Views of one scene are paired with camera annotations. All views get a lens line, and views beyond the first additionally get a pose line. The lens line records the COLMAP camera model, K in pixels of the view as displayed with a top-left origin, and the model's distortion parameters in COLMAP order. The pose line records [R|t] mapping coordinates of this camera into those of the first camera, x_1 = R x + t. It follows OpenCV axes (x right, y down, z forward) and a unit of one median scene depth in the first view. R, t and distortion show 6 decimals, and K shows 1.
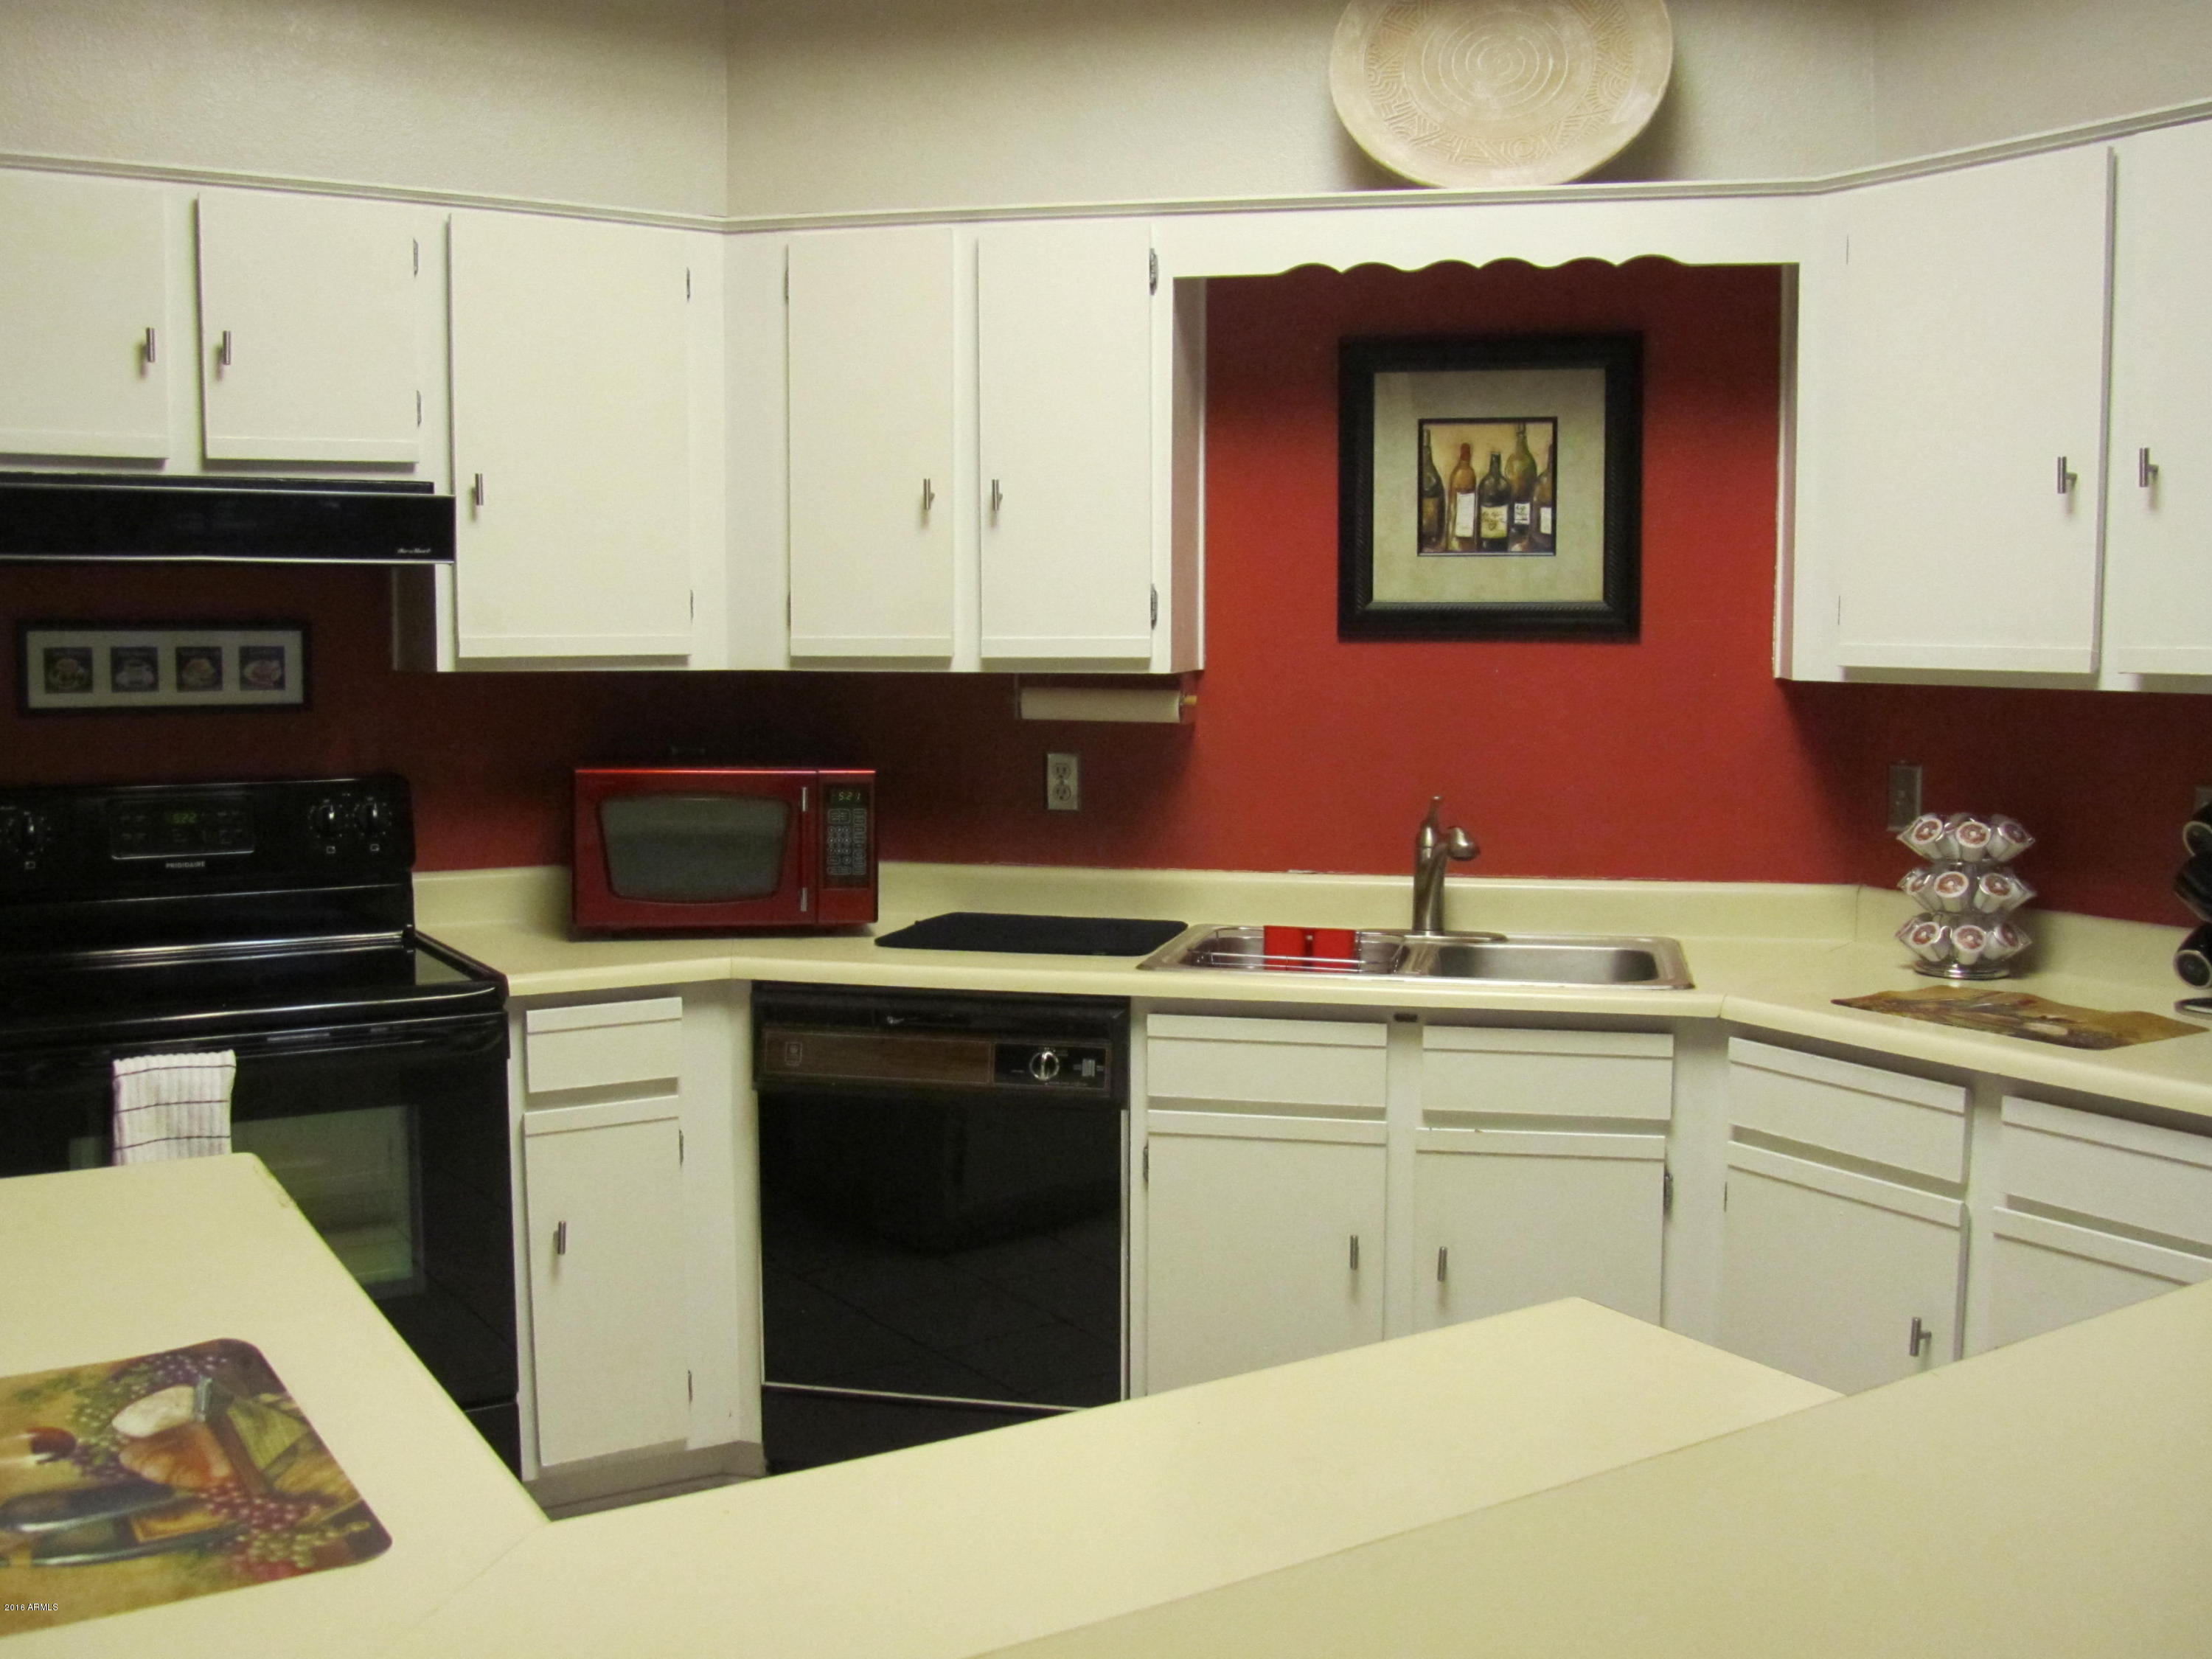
lens RADIAL K [[2247.3, 0, 1107.5], [0, 2247.3, 825.8], [0, 0, 1]] dist [-0.056967, 0.000000]
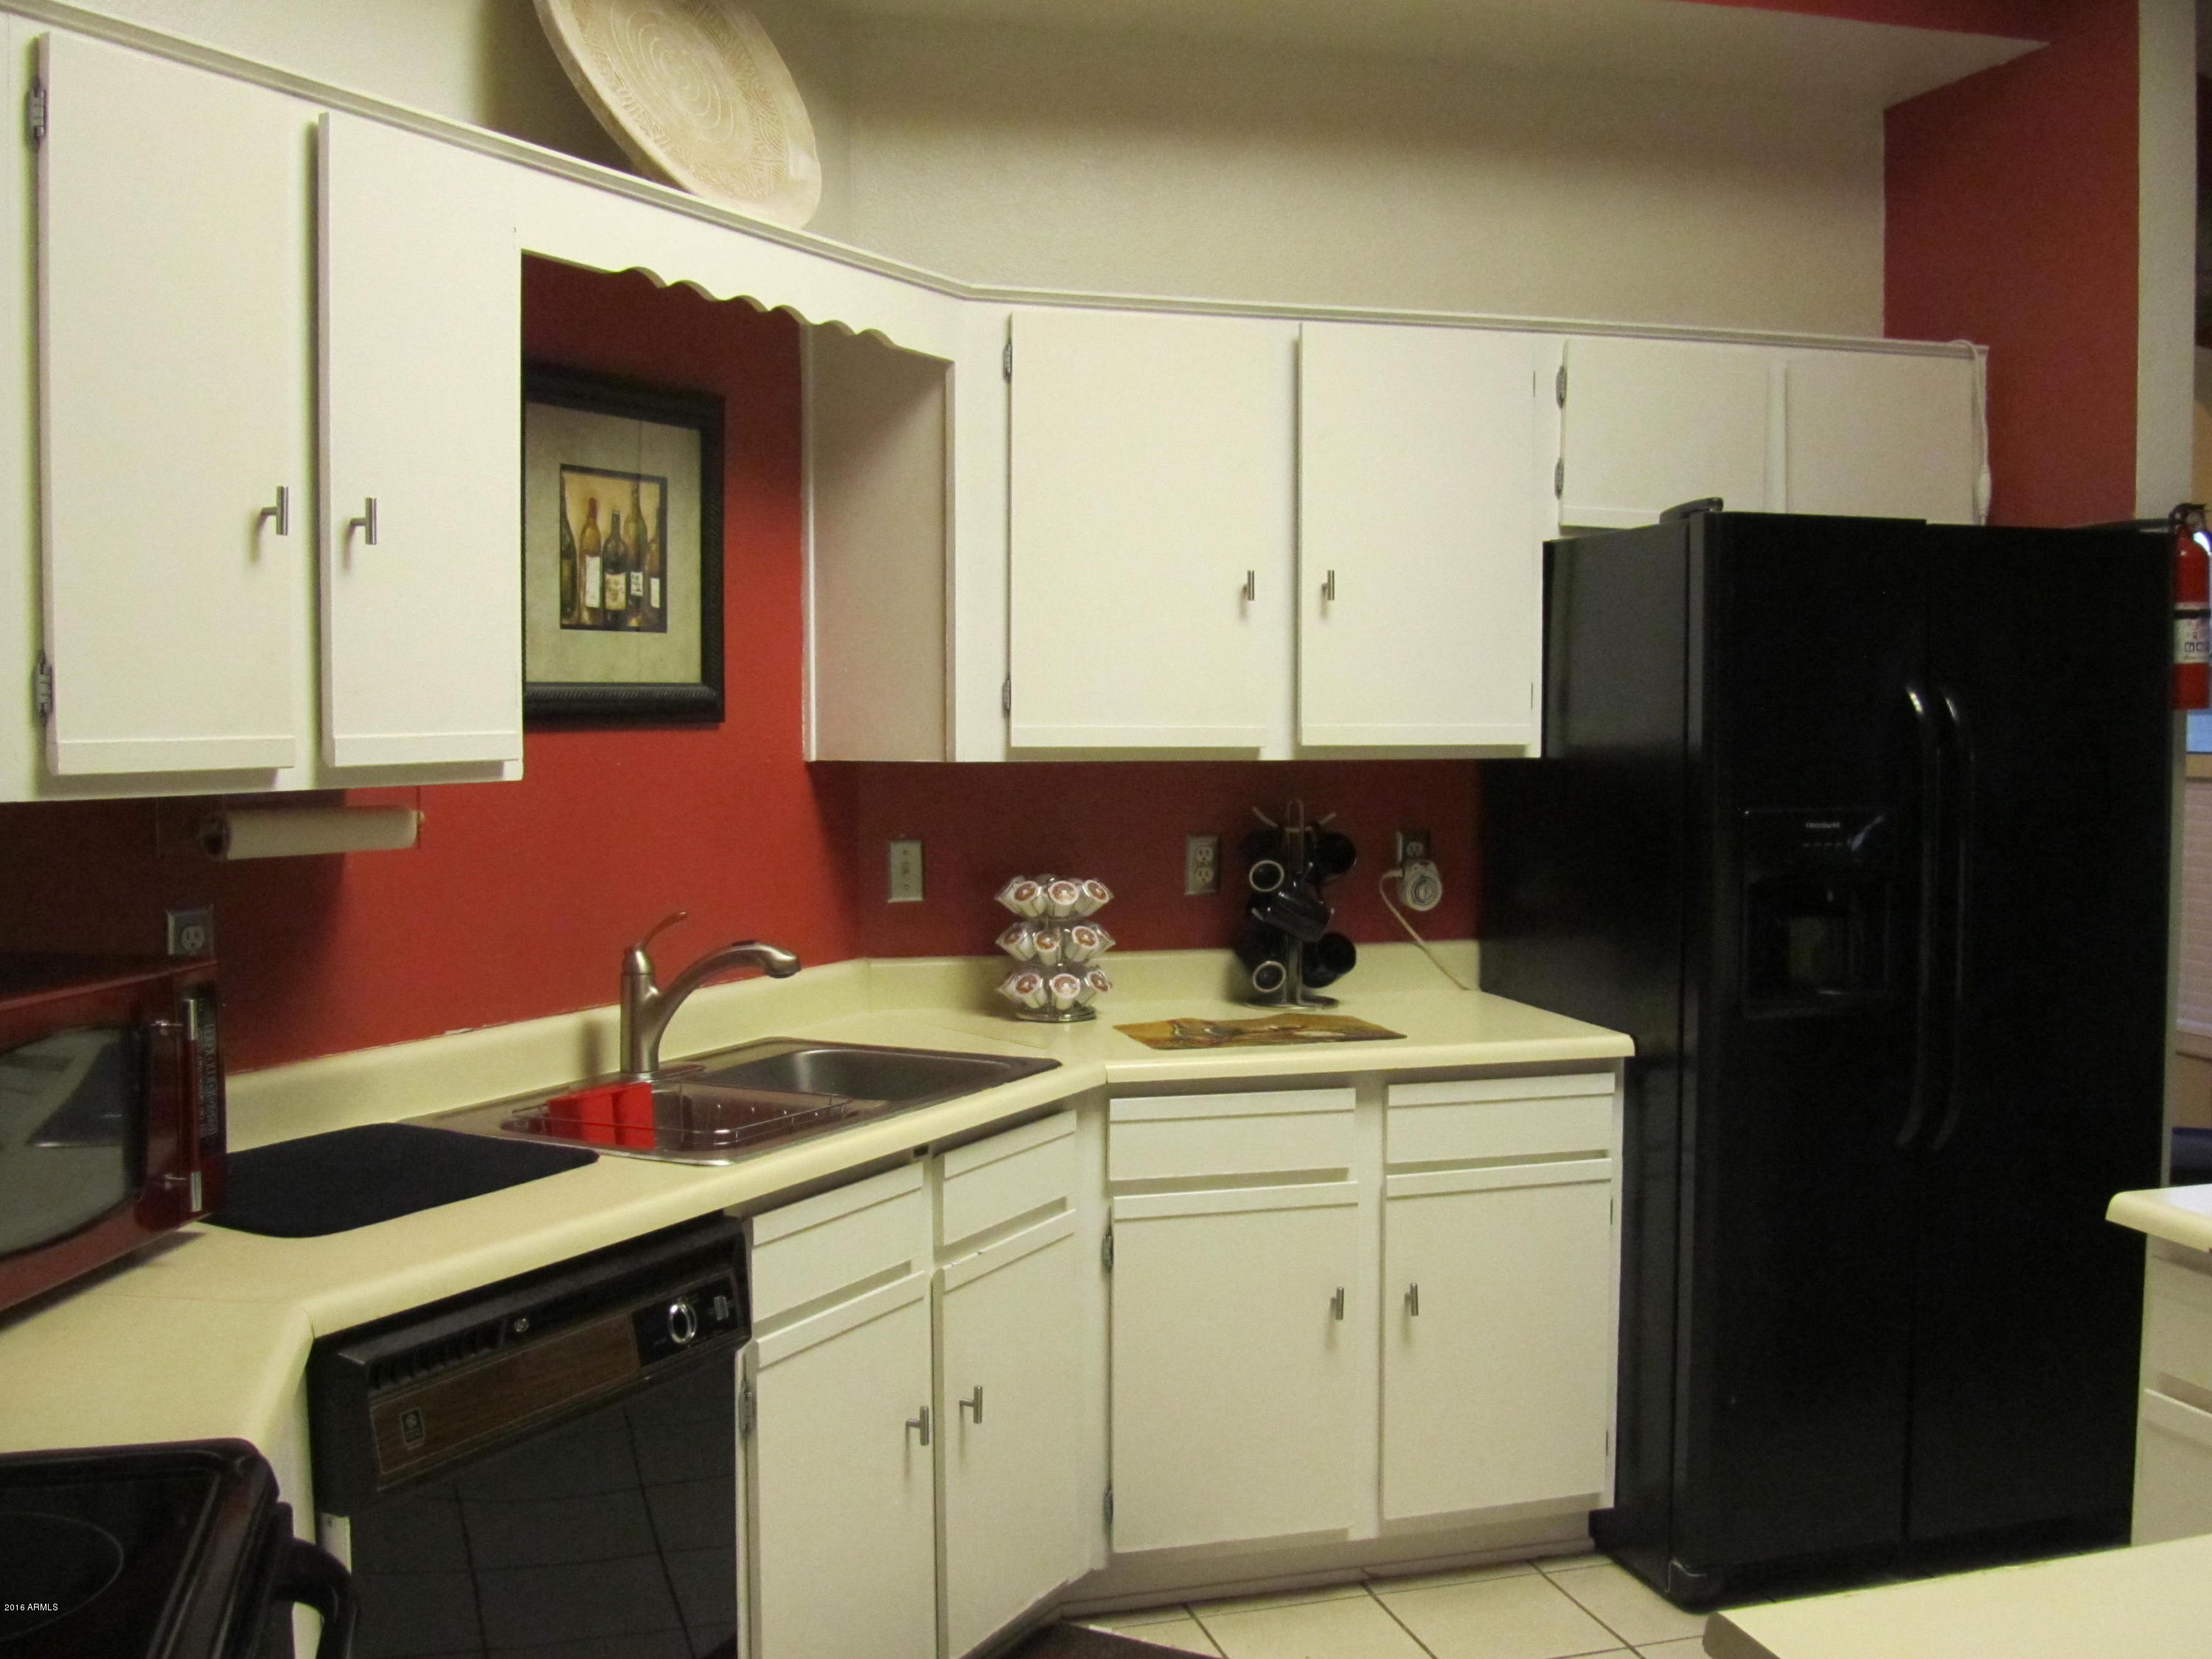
lens RADIAL K [[2247.3, 0, 1108.2], [0, 2247.3, 827.4], [0, 0, 1]] dist [-0.056967, 0.000000]
pose [[0.265823, -0.058388, 0.962252, -0.614632], [0.084336, 0.995746, 0.037123, -0.061727], [-0.960326, 0.071284, 0.269617, 0.595875]]
